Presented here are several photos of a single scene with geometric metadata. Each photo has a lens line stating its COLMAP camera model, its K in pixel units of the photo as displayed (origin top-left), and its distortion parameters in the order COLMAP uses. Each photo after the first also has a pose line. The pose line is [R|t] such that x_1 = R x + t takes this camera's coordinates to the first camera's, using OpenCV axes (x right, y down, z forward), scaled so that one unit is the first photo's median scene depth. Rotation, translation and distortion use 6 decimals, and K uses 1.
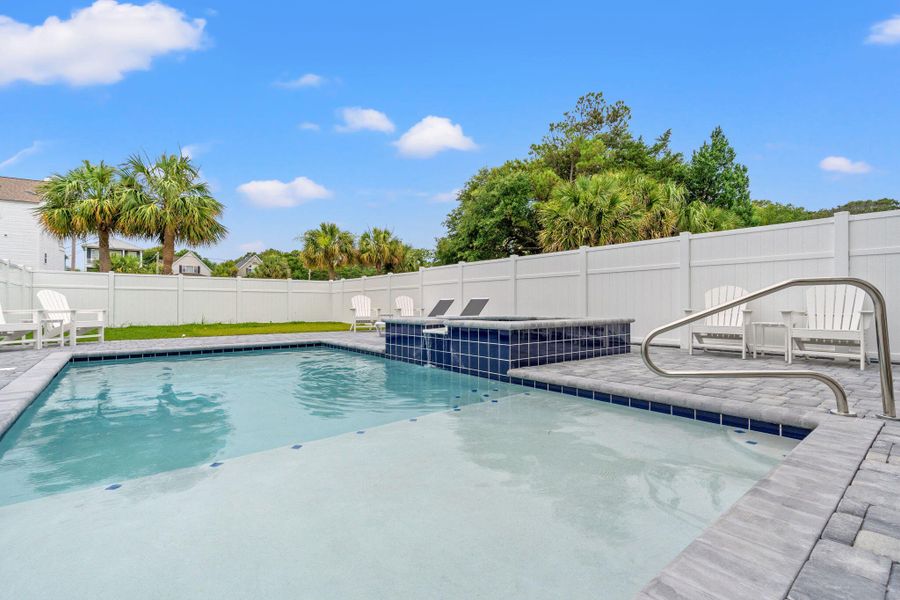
lens RADIAL K [[410.2, 0, 448.2], [0, 410.2, 306.7], [0, 0, 1]] dist [-0.011313, 0.002816]
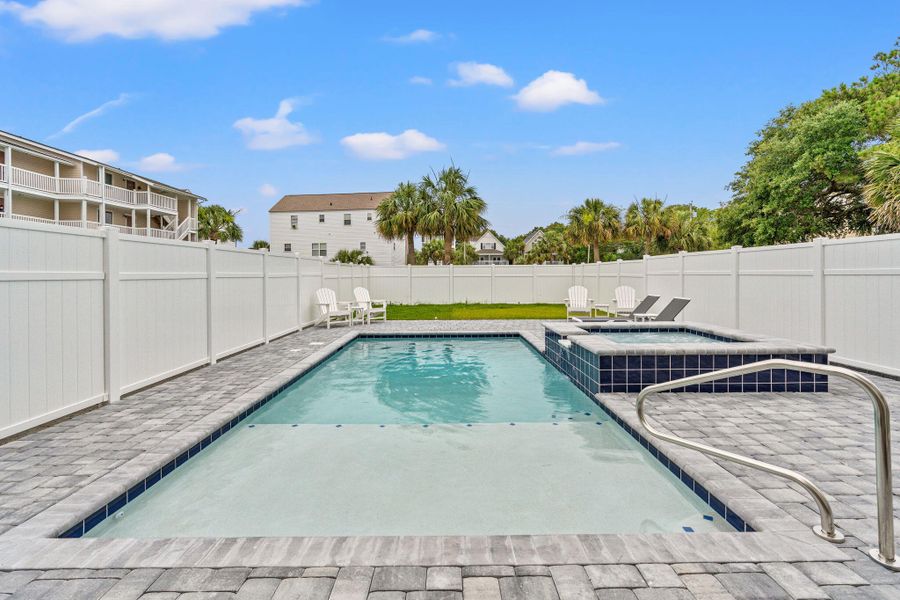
lens RADIAL K [[419.5, 0, 452.6], [0, 419.5, 277.5], [0, 0, 1]] dist [-0.007102, -0.001174]
pose [[0.782296, 0.002637, -0.622902, 0.096528], [0.002669, 0.999968, 0.007585, -0.028288], [0.622901, -0.007596, 0.782263, -0.013624]]
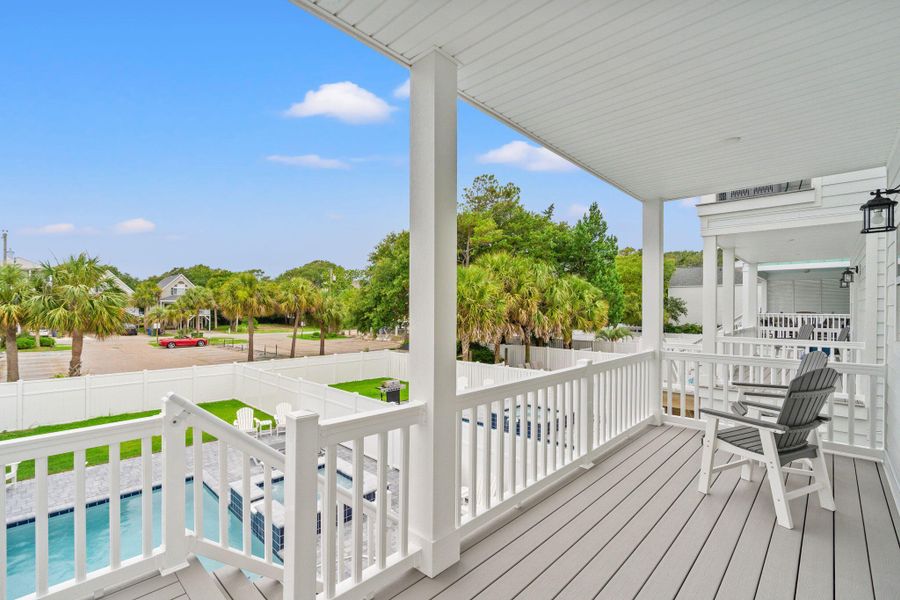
lens RADIAL K [[410.2, 0, 450.8], [0, 410.2, 304.2], [0, 0, 1]] dist [-0.011313, 0.002816]
pose [[0.991349, 0.014276, 0.130472, 0.116793], [-0.013773, 0.999894, -0.004761, -0.164659], [-0.130527, 0.002923, 0.991441, -0.152036]]
